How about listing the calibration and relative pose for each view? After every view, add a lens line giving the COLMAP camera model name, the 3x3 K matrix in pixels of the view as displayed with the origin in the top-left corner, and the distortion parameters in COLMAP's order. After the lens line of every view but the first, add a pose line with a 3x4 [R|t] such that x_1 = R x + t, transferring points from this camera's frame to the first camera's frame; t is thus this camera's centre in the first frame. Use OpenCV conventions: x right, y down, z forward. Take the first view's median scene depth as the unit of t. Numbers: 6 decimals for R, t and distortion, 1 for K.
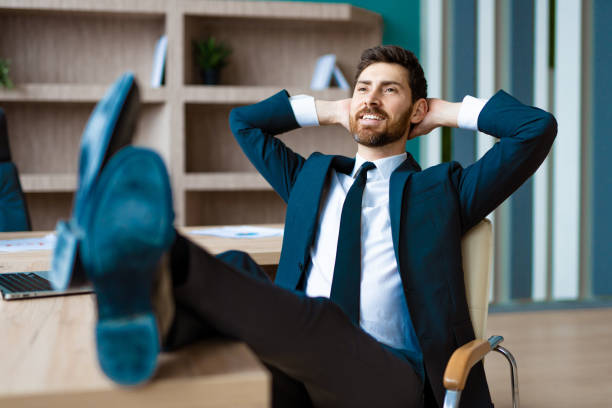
lens RADIAL K [[893.6, 0, 305.7], [0, 893.6, 187.8], [0, 0, 1]] dist [0.011673, -0.034558]
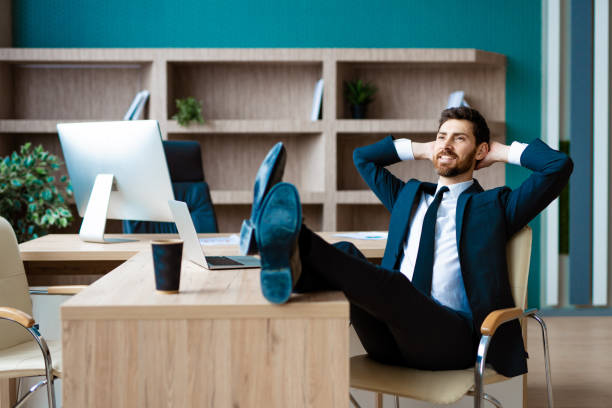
lens RADIAL K [[893.6, 0, 305.7], [0, 893.6, 187.8], [0, 0, 1]] dist [0.011673, -0.034558]
pose [[0.982123, 0.007070, -0.188108, 0.121940], [-0.009855, 0.999855, -0.013878, -0.004200], [0.187983, 0.015484, 0.982050, -0.486850]]
